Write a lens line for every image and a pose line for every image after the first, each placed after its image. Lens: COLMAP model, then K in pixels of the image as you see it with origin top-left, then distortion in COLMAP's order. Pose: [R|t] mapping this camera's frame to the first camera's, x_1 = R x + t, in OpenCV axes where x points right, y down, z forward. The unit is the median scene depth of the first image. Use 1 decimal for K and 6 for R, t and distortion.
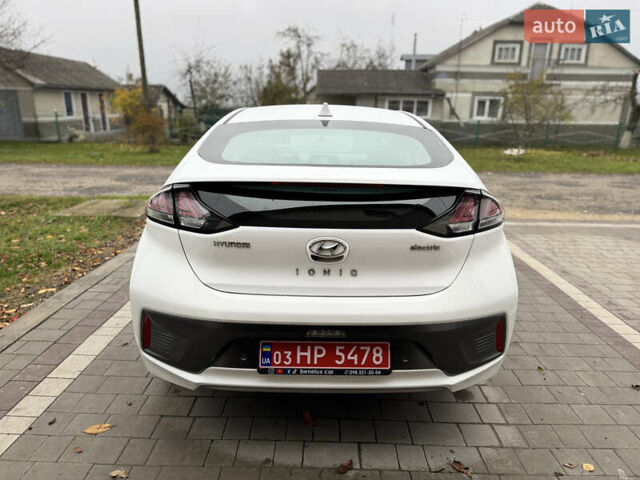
lens RADIAL K [[446.0, 0, 320.0], [0, 446.0, 240.0], [0, 0, 1]] dist [0.083229, -0.099646]
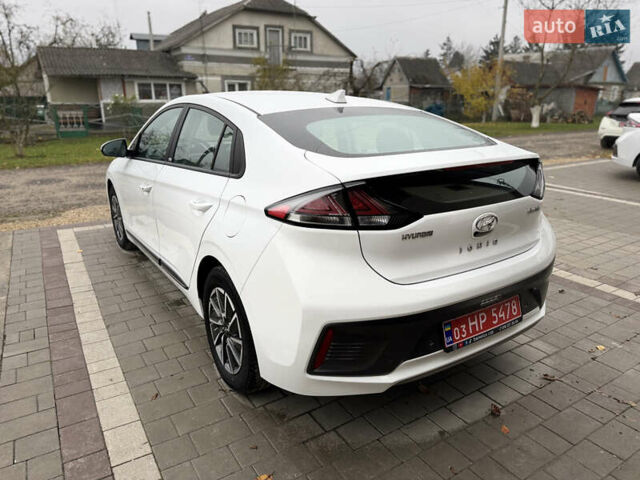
lens RADIAL K [[456.1, 0, 320.0], [0, 456.1, 240.0], [0, 0, 1]] dist [0.028409, -0.042000]
pose [[0.839144, -0.177961, 0.513972, -0.601204], [0.162251, 0.983838, 0.075749, -0.061280], [-0.519145, 0.019828, 0.854456, 0.161751]]
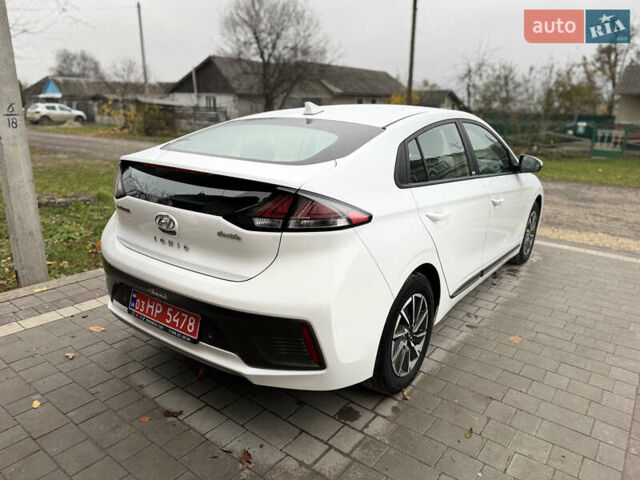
lens RADIAL K [[446.0, 0, 320.0], [0, 446.0, 240.0], [0, 0, 1]] dist [0.083229, -0.099646]
pose [[0.802858, 0.167414, -0.572182, 0.679526], [-0.172578, 0.983933, 0.045735, -0.039572], [0.570646, 0.062027, 0.818850, 0.170155]]
